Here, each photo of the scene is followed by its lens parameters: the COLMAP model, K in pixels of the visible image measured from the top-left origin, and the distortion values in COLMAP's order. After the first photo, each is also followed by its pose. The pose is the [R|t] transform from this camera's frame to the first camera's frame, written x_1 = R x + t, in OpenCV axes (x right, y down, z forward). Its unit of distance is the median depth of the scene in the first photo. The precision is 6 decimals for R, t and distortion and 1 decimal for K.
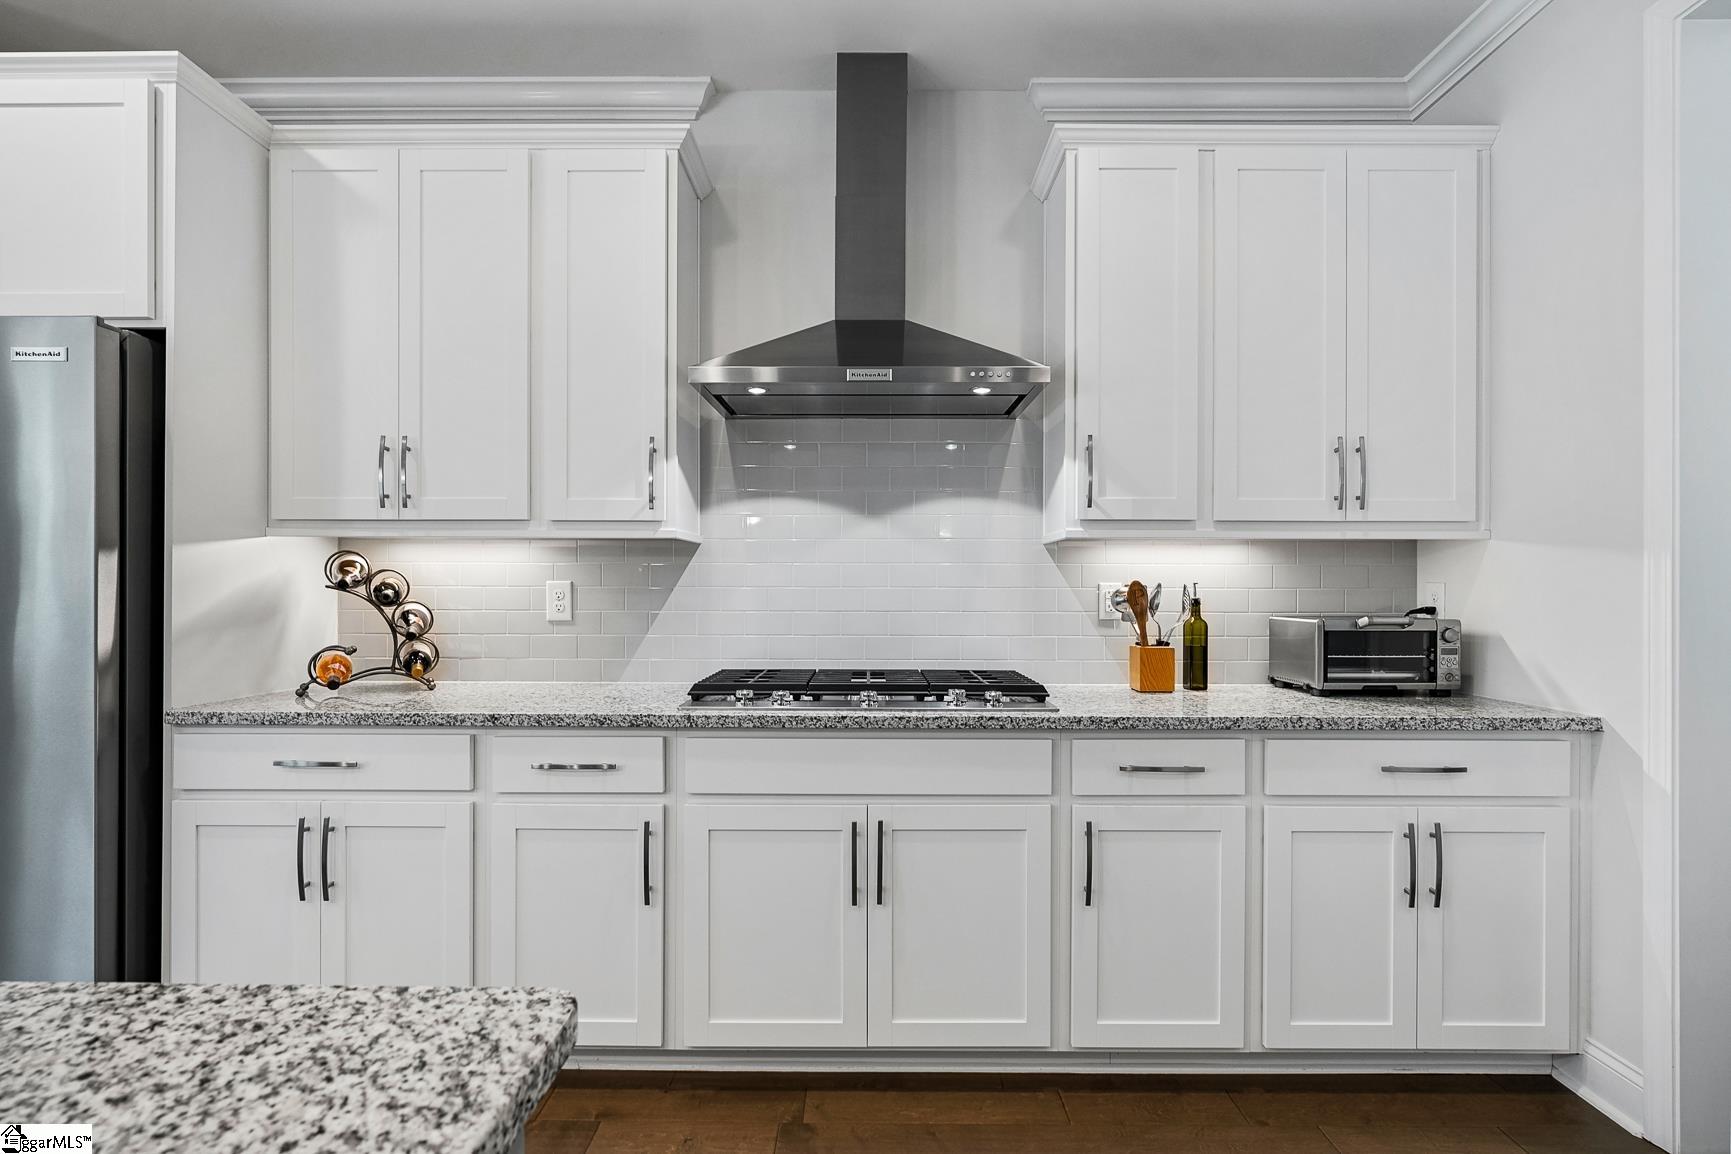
lens RADIAL K [[838.3, 0, 865.5], [0, 838.3, 577.0], [0, 0, 1]] dist [-0.001757, 0.000097]
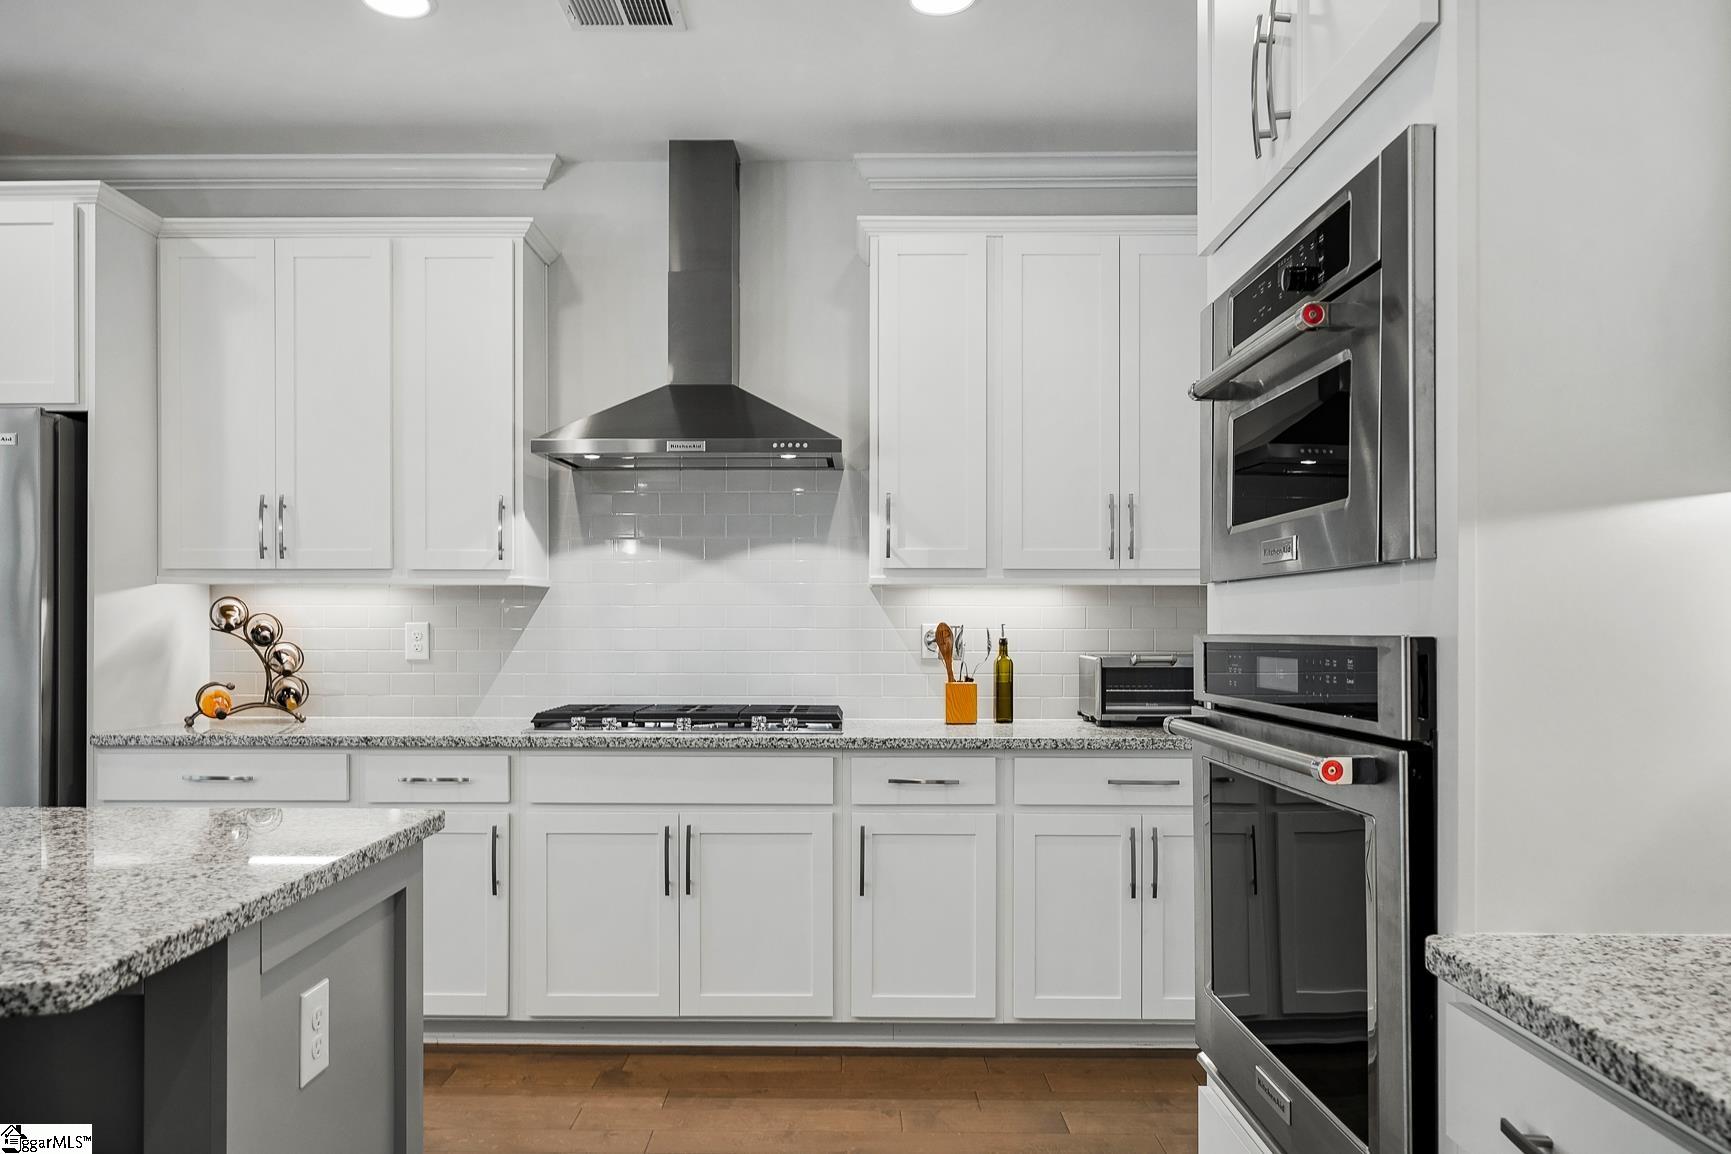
lens RADIAL K [[1383.2, 0, 866.5], [0, 1383.2, 603.9], [0, 0, 1]] dist [0.010345, 0.000755]
pose [[0.999814, -0.001481, -0.019246, 0.273524], [0.001558, 0.999991, 0.003988, -0.028672], [0.019240, -0.004017, 0.999807, -0.854998]]
